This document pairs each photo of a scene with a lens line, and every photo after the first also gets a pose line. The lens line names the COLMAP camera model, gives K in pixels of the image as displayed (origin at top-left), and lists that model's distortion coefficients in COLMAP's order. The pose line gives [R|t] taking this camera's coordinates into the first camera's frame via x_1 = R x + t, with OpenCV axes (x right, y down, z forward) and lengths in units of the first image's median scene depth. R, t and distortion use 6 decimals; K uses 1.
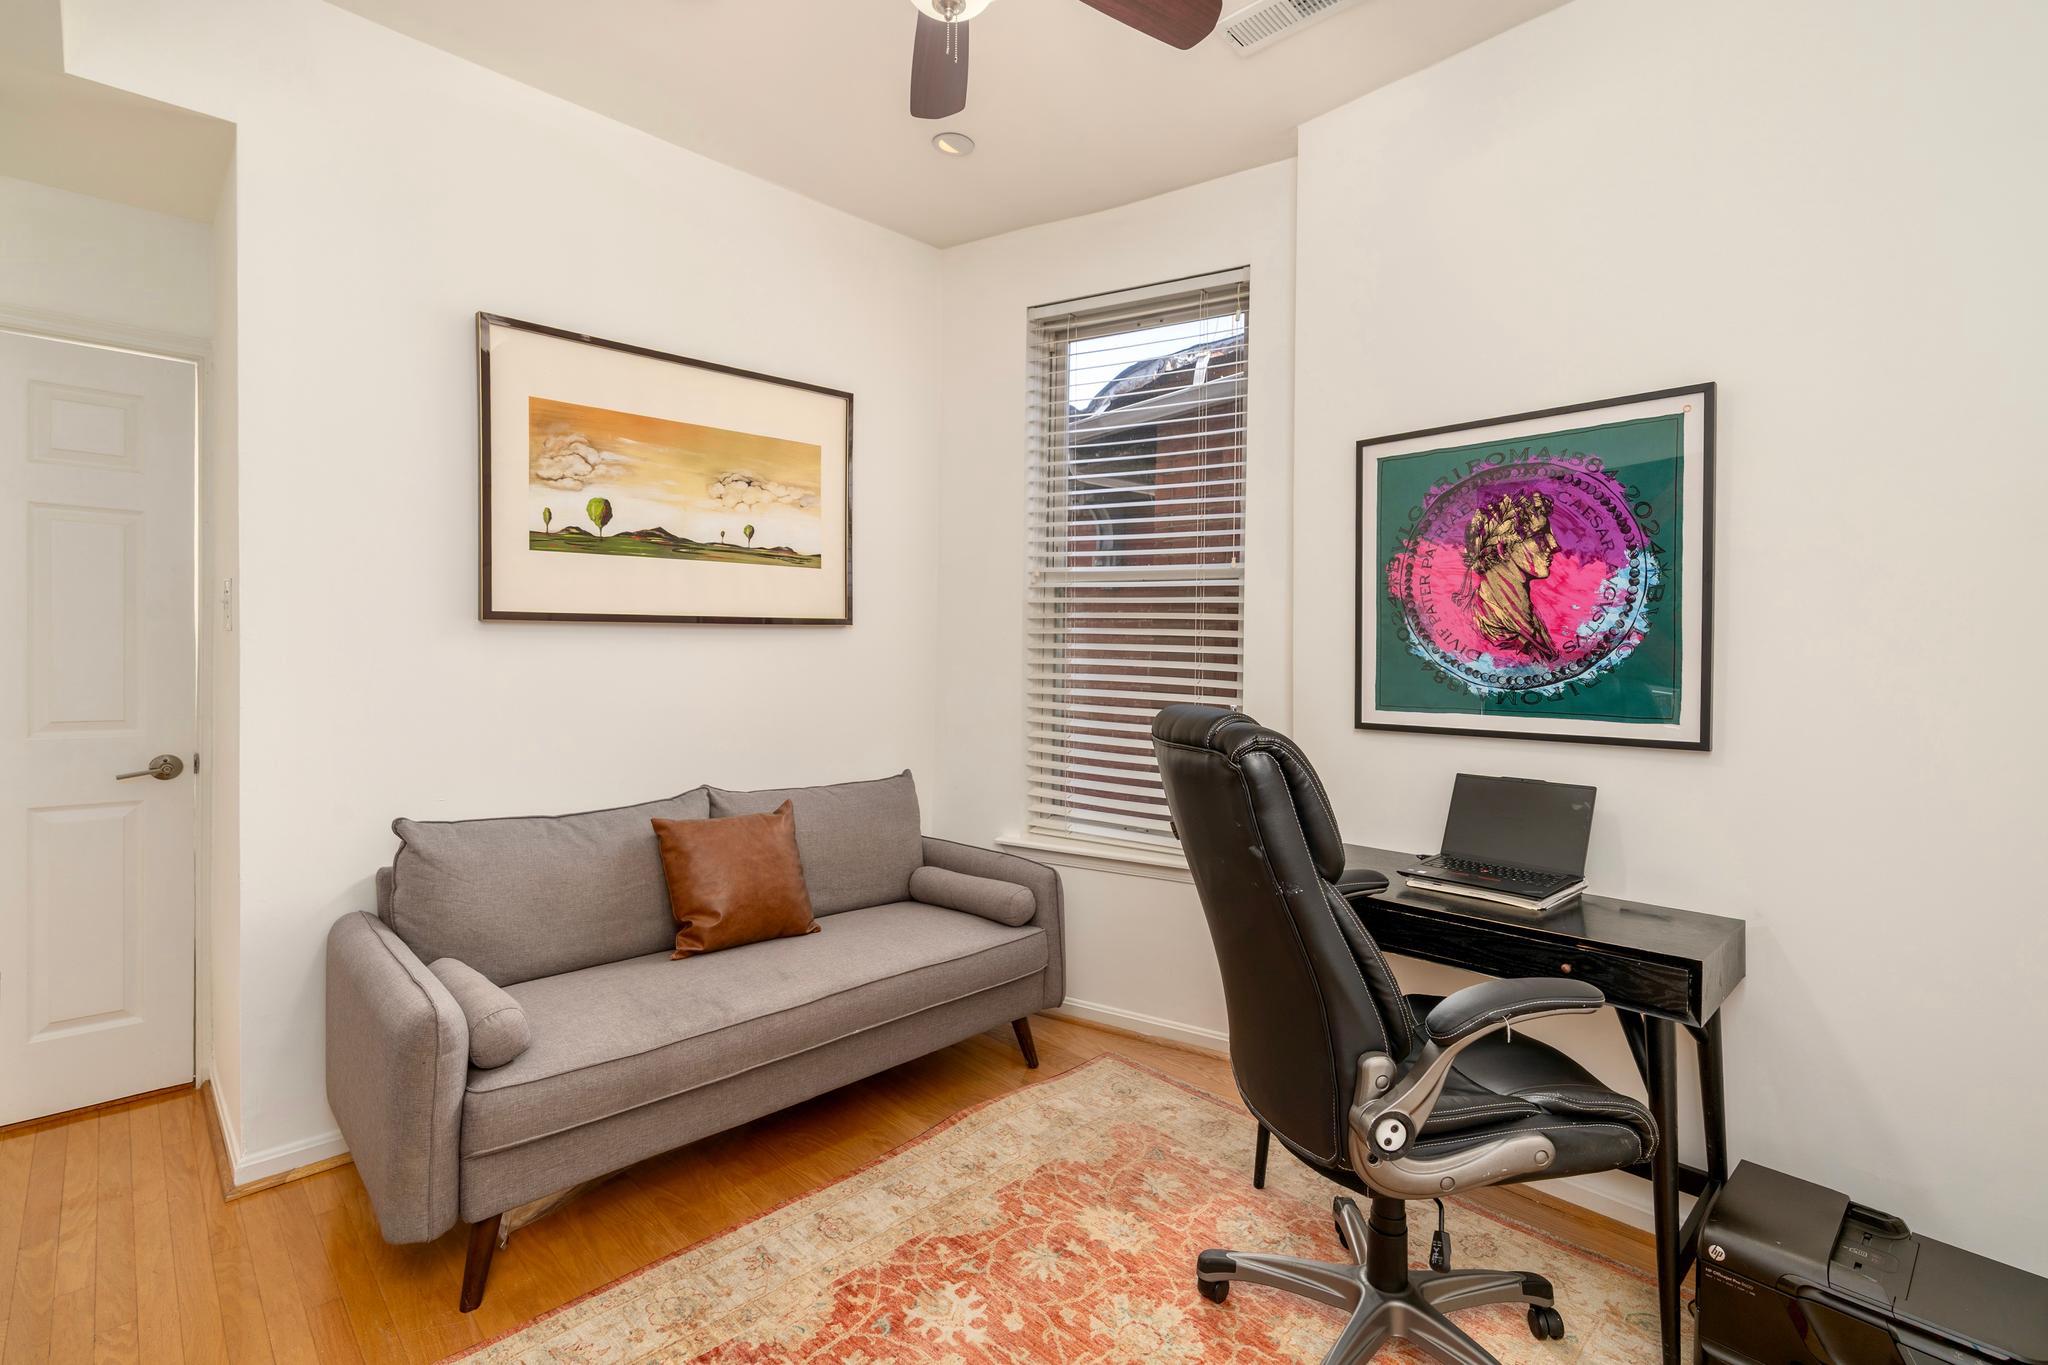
lens RADIAL K [[914.0, 0, 1028.2], [0, 914.0, 696.8], [0, 0, 1]] dist [-0.005050, 0.000491]
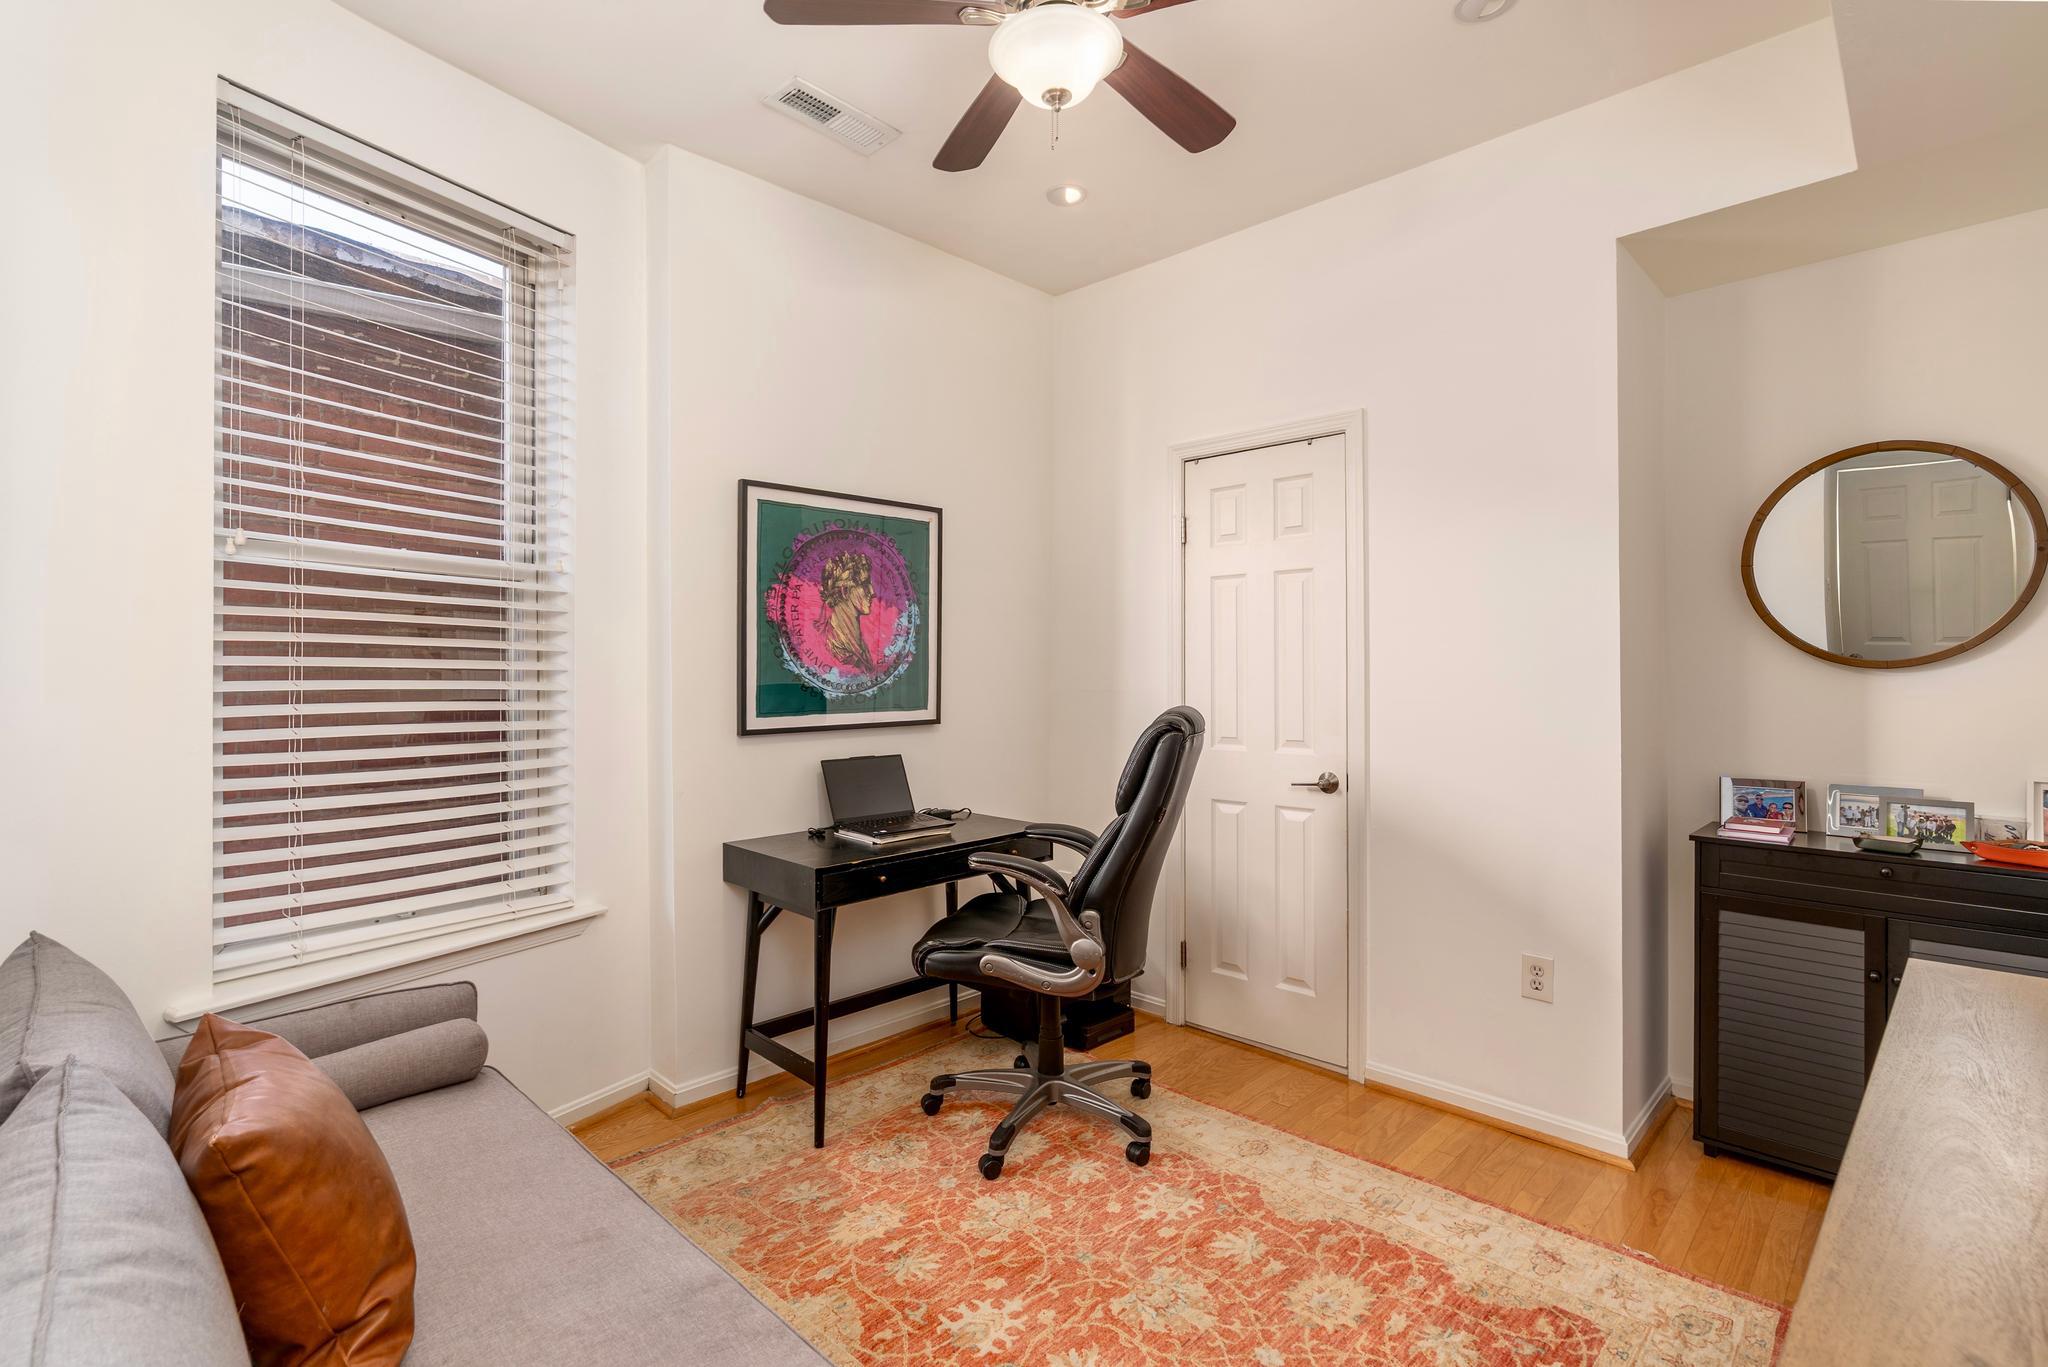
lens RADIAL K [[914.0, 0, 1028.2], [0, 914.0, 697.8], [0, 0, 1]] dist [-0.005050, 0.000491]
pose [[0.009623, -0.052934, 0.998552, -0.844798], [0.040022, 0.997818, 0.052509, -0.063208], [-0.999152, 0.039459, 0.011721, 0.715216]]
